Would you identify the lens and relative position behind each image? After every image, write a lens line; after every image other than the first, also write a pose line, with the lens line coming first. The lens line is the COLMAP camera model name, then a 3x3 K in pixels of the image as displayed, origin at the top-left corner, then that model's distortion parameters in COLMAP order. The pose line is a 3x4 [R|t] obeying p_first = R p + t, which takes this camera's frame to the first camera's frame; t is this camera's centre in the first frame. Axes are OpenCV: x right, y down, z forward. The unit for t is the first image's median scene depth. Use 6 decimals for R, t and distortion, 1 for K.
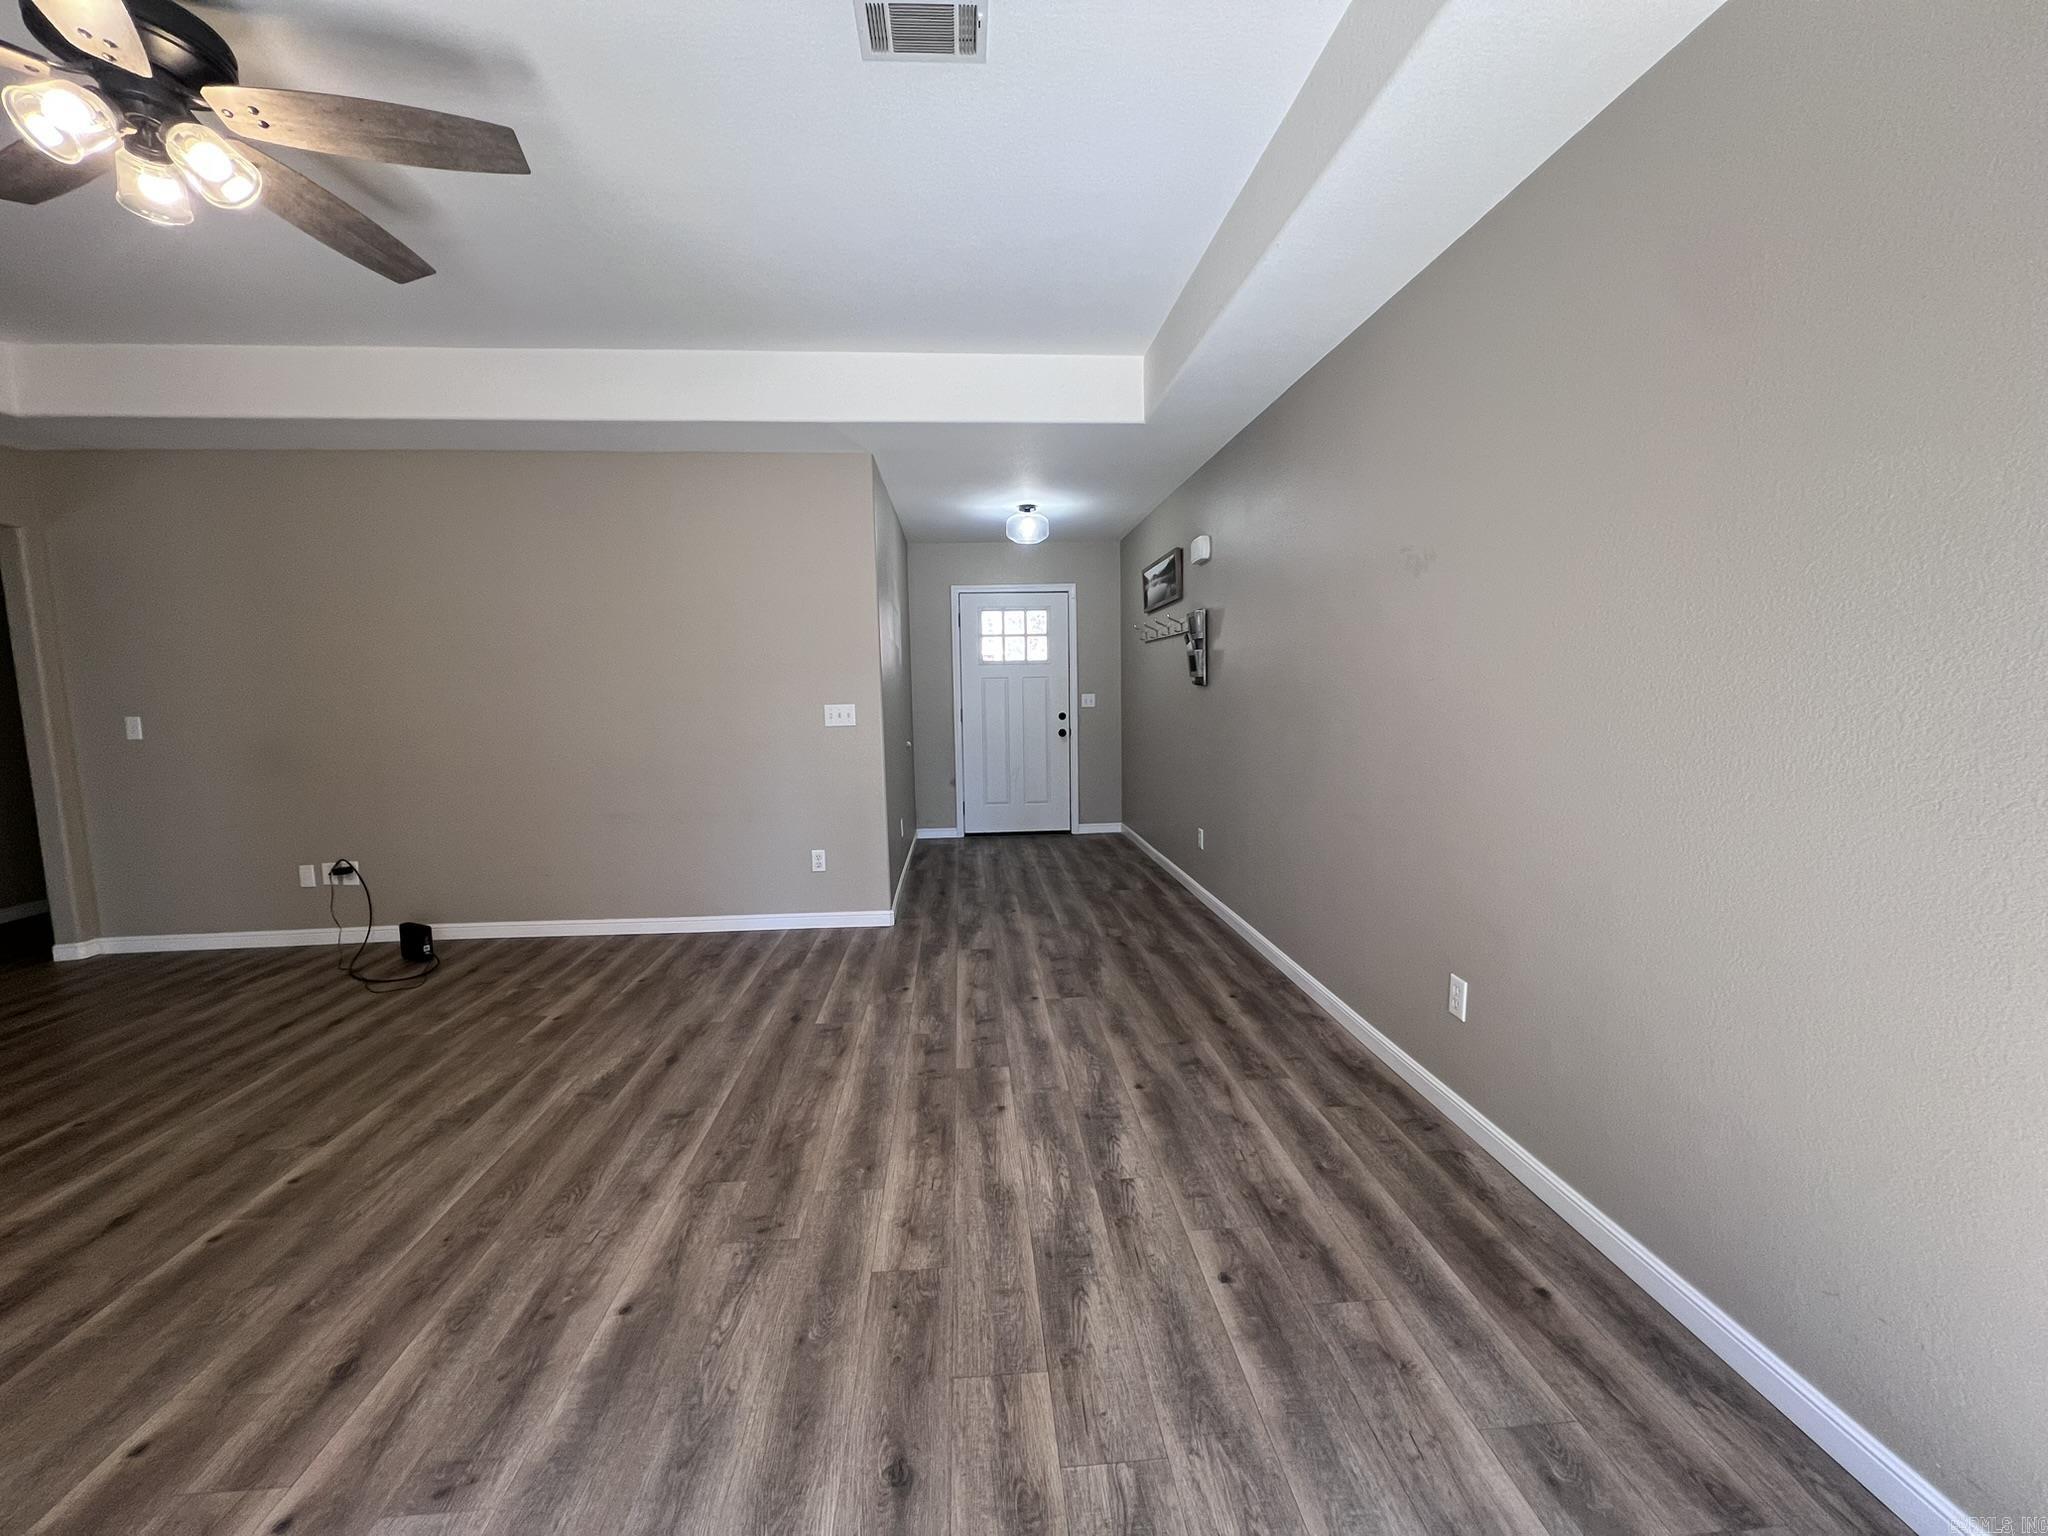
lens RADIAL K [[820.3, 0, 1017.4], [0, 820.3, 763.9], [0, 0, 1]] dist [-0.000065, -0.000143]
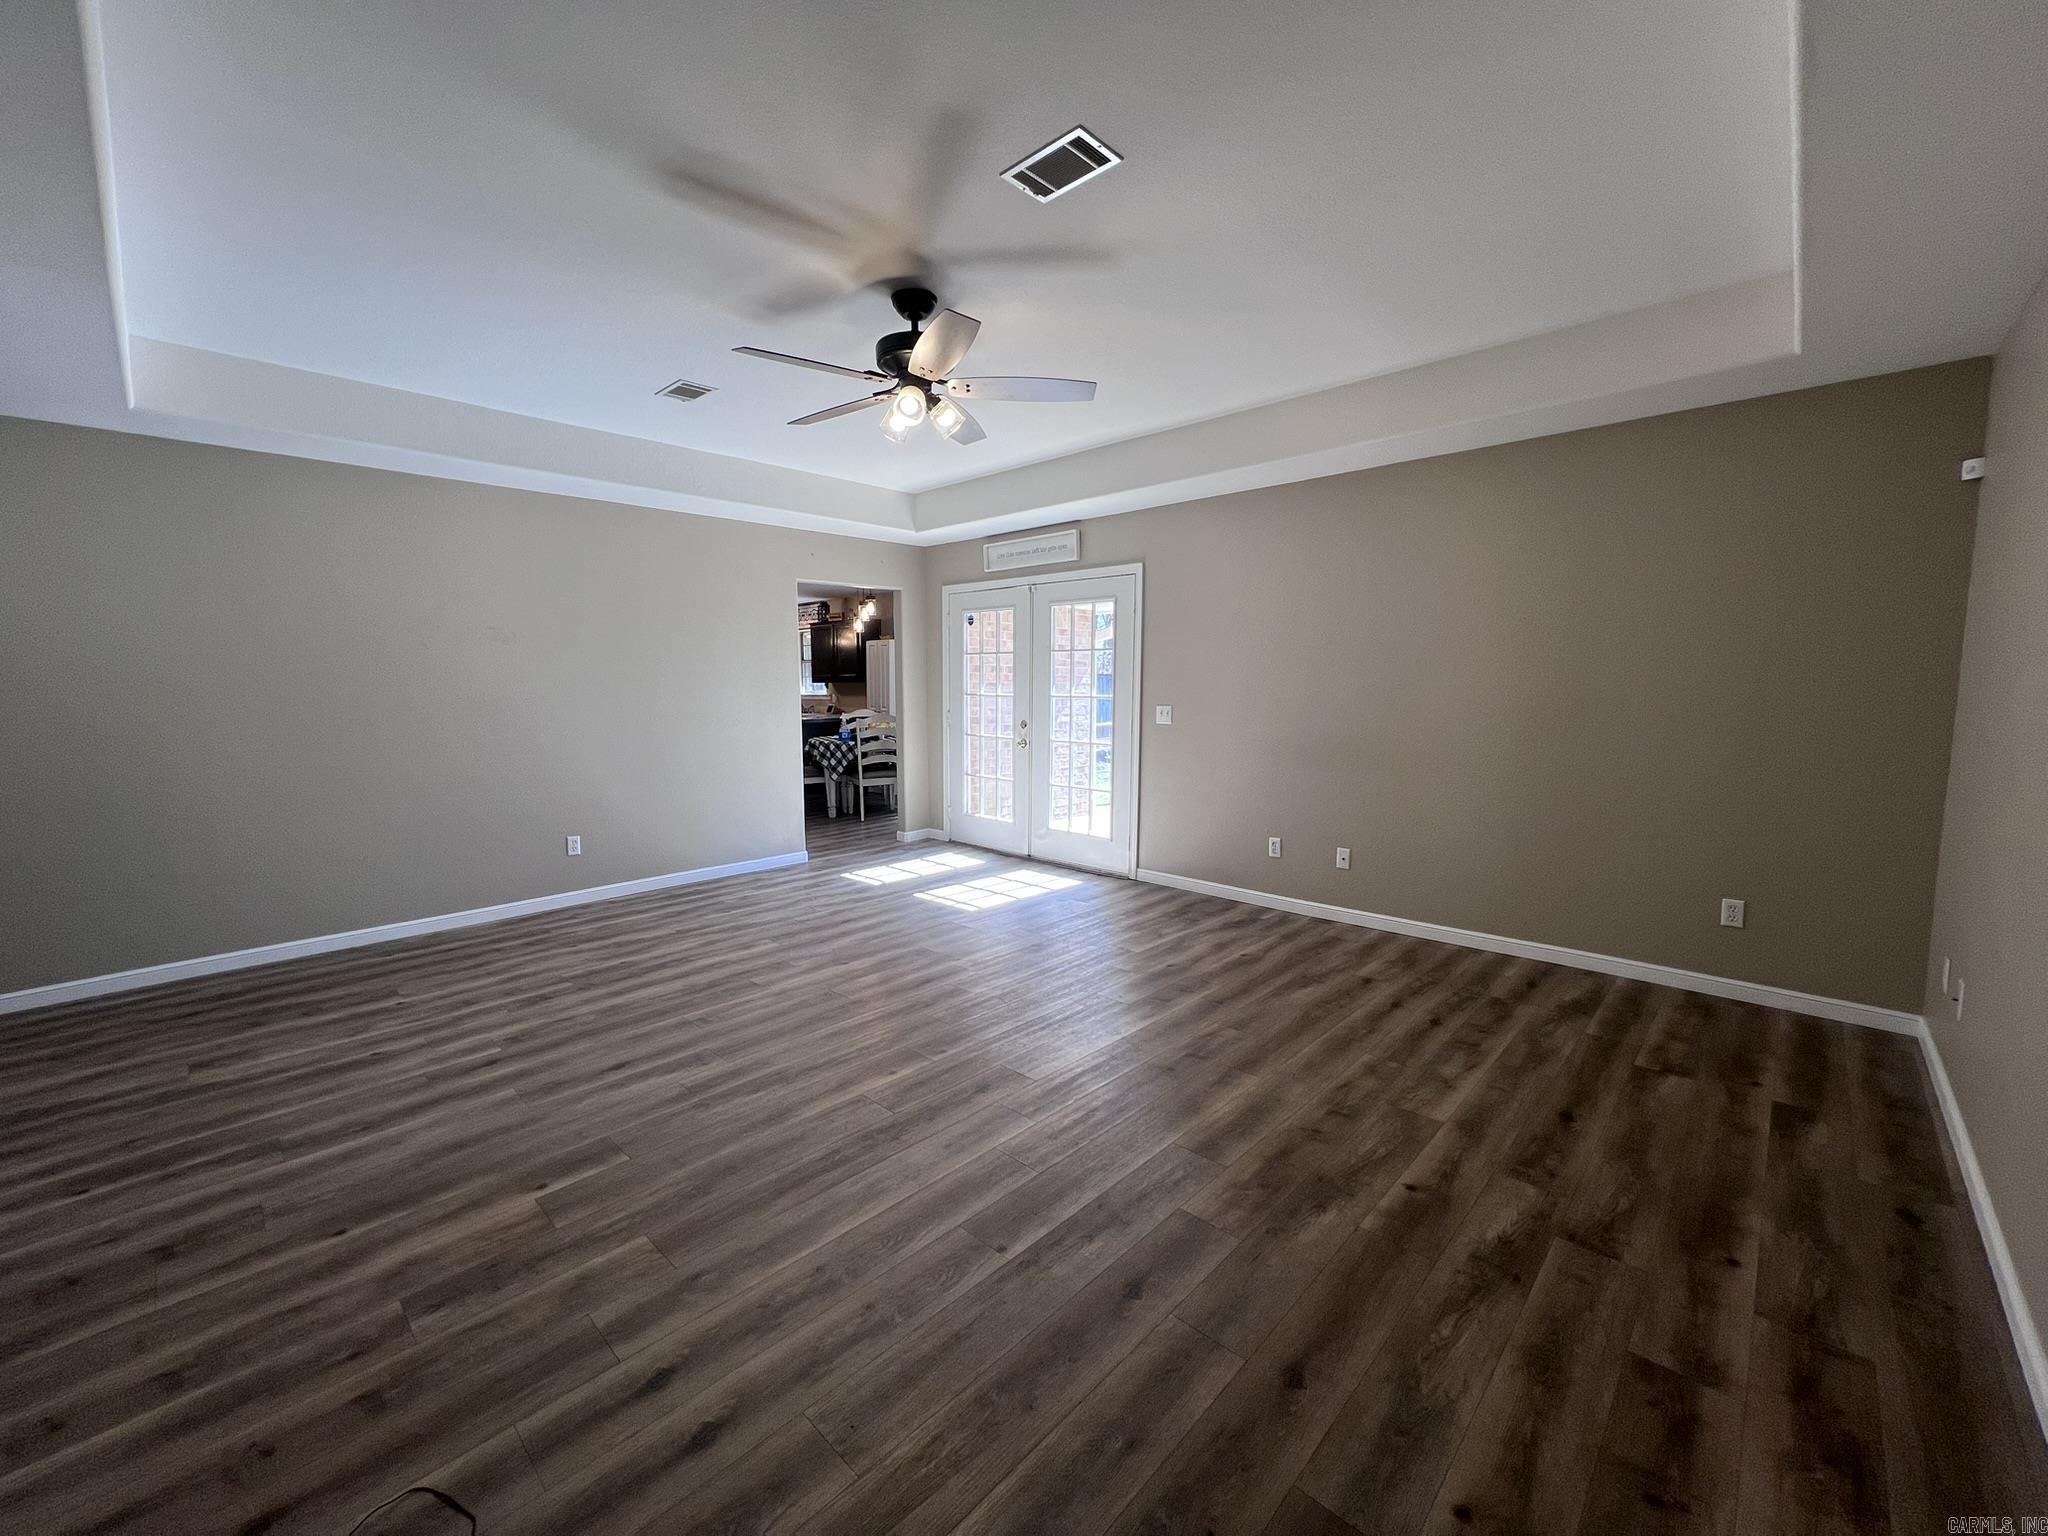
lens RADIAL K [[820.3, 0, 1017.4], [0, 820.3, 763.9], [0, 0, 1]] dist [-0.000065, -0.000143]
pose [[-0.672584, -0.048589, 0.738424, -1.696758], [0.094245, 0.984093, 0.150597, -0.132609], [-0.733995, 0.170882, -0.657305, 1.412868]]
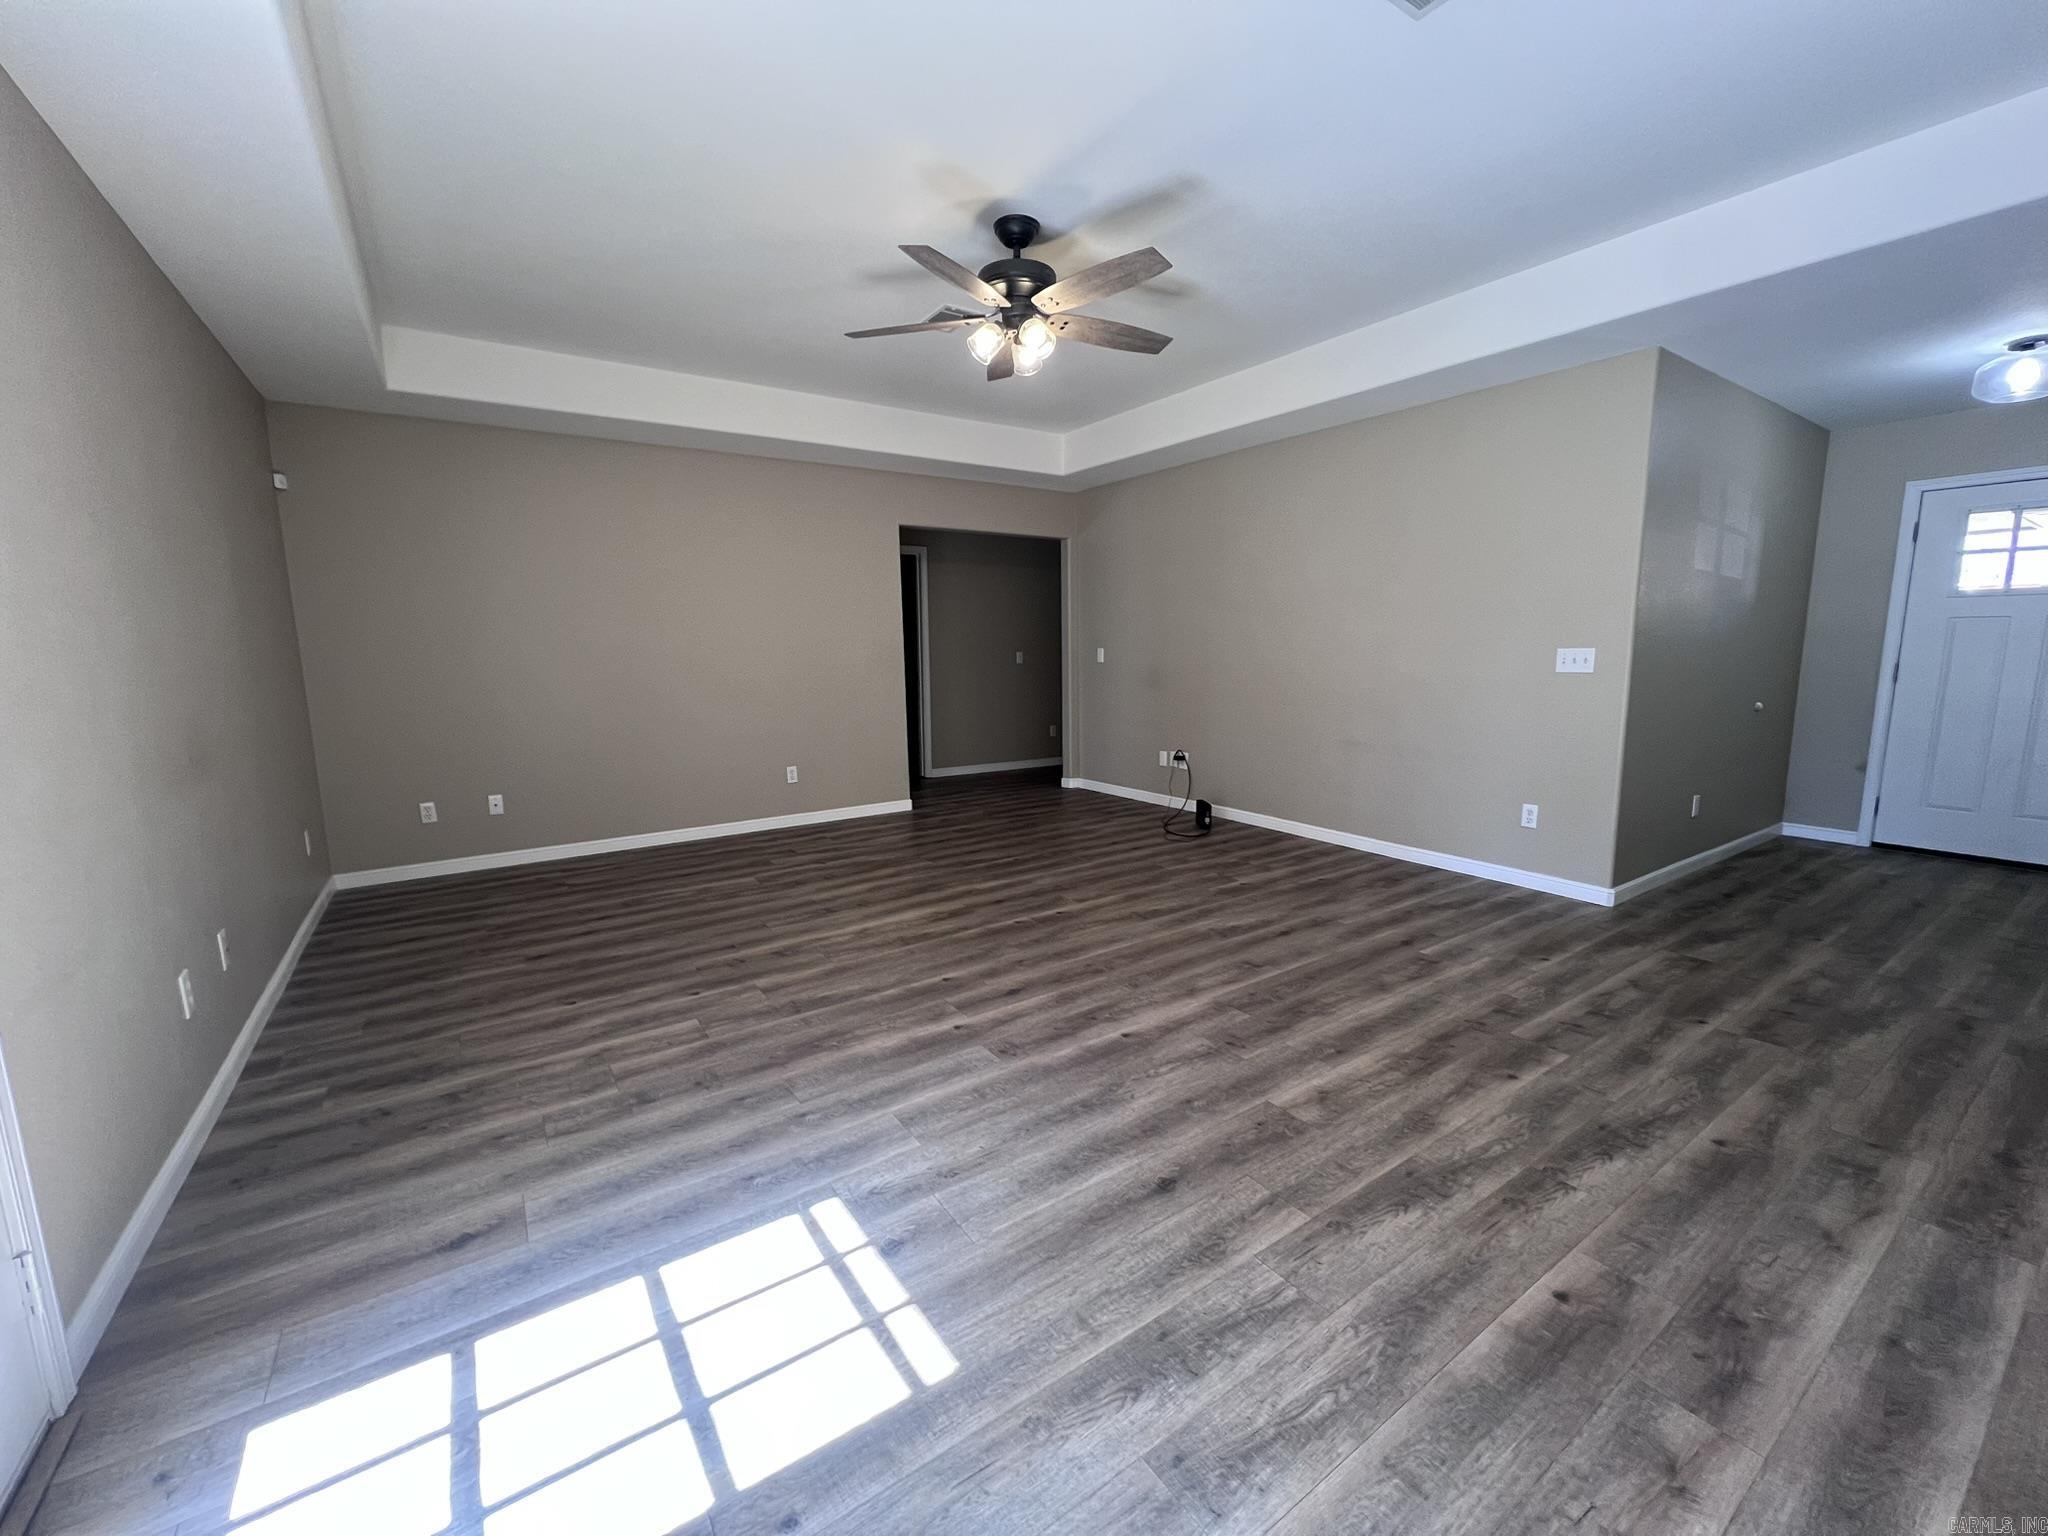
lens RADIAL K [[815.4, 0, 1010.0], [0, 815.4, 765.8], [0, 0, 1]] dist [-0.001052, -0.000199]
pose [[0.497219, 0.140174, -0.856227, 0.438626], [-0.084326, 0.989998, 0.113106, 0.010433], [0.863517, 0.015964, 0.504066, 0.027927]]
